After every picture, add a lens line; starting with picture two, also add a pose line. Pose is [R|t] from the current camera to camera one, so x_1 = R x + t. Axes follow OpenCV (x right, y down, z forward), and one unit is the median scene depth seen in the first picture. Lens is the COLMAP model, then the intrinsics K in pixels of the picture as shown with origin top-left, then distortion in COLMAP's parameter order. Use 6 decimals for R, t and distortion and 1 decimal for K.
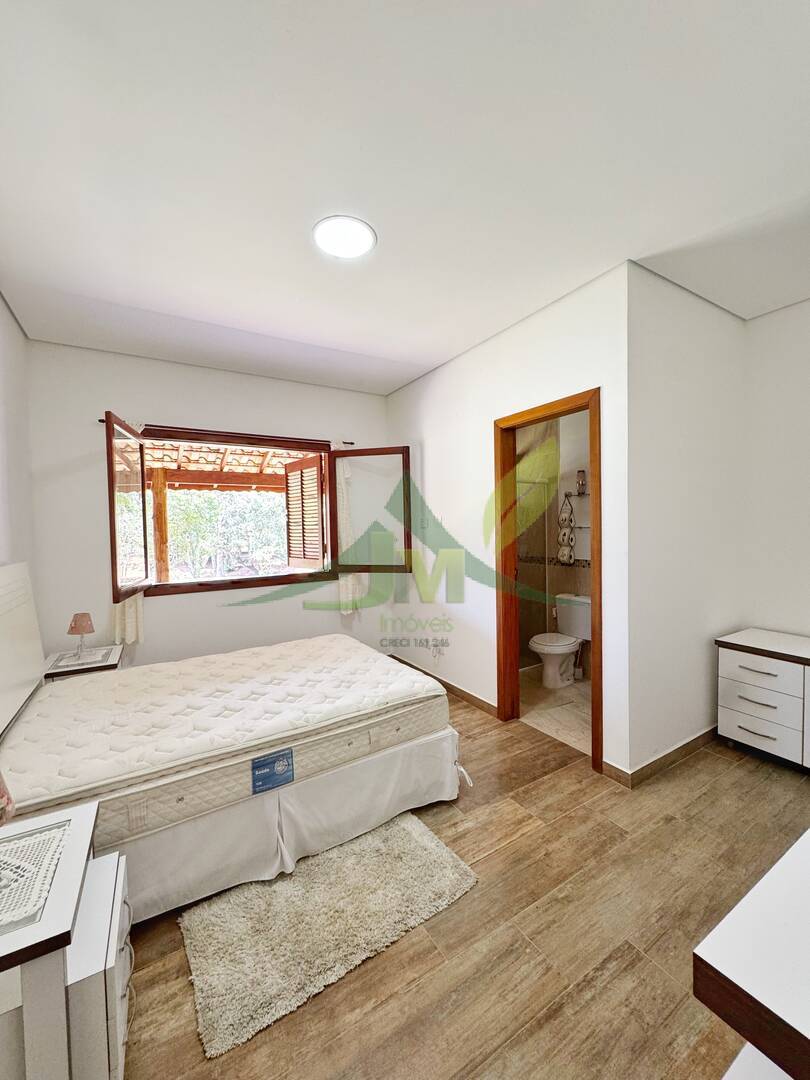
lens RADIAL K [[441.9, 0, 402.8], [0, 441.9, 542.5], [0, 0, 1]] dist [0.016337, 0.000016]
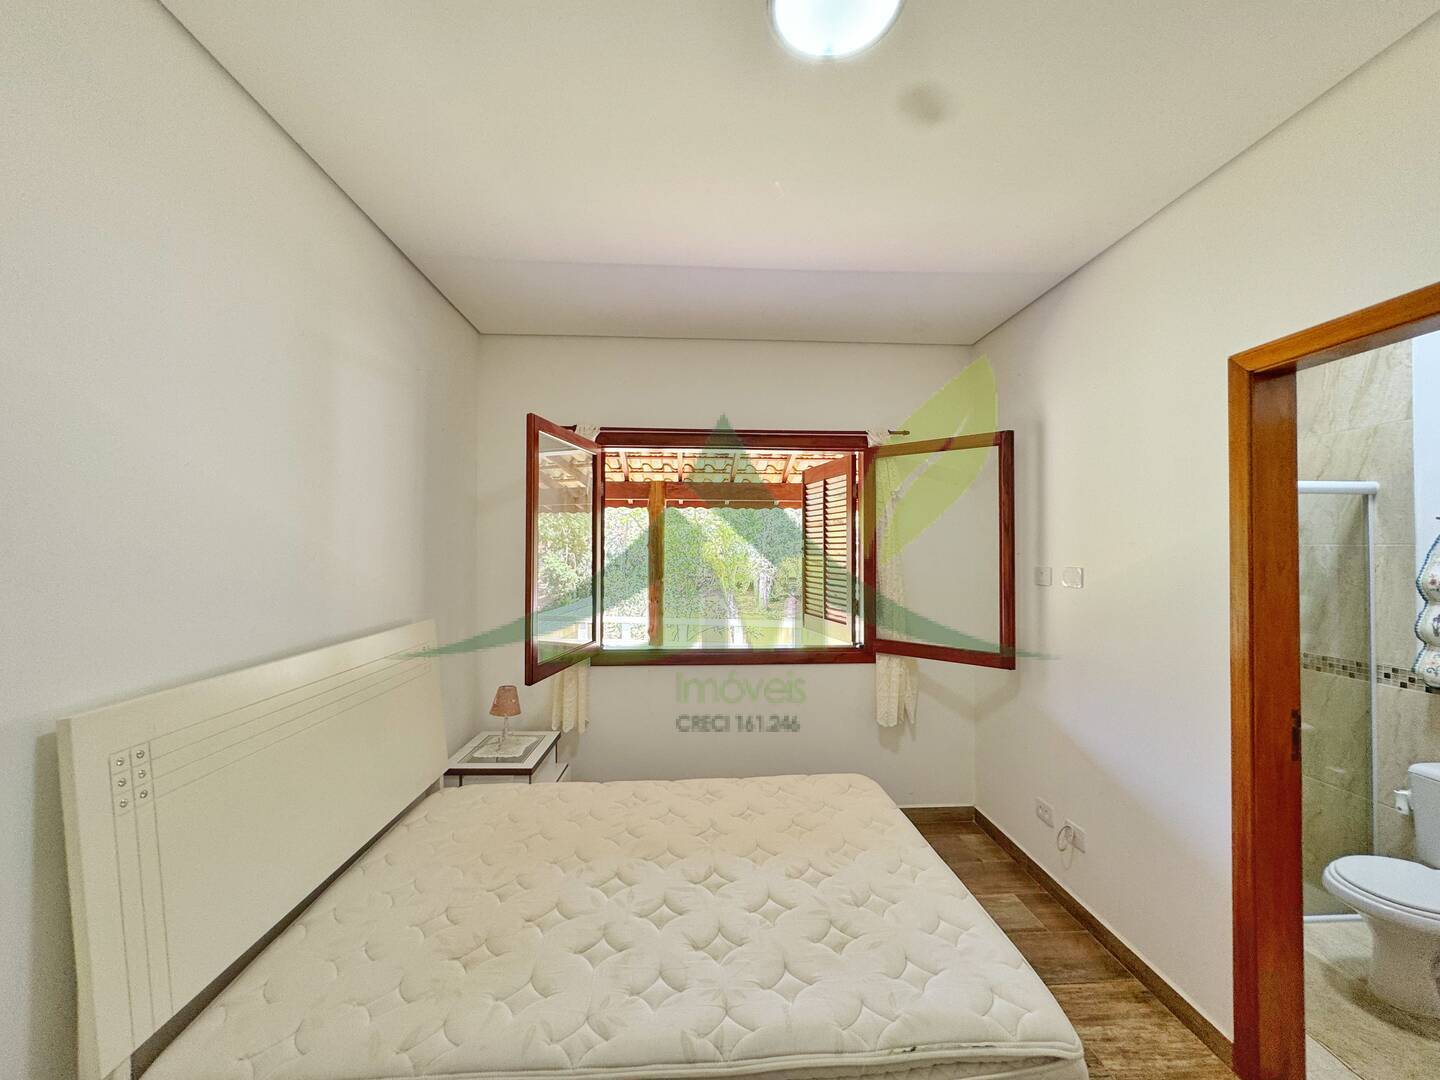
lens RADIAL K [[570.0, 0, 724.6], [0, 570.0, 535.8], [0, 0, 1]] dist [0.002132, 0.000492]
pose [[0.885860, 0.014637, -0.463722, 0.026348], [-0.036770, 0.998573, -0.038724, -0.048651], [0.462494, 0.051355, 0.885134, 0.223992]]
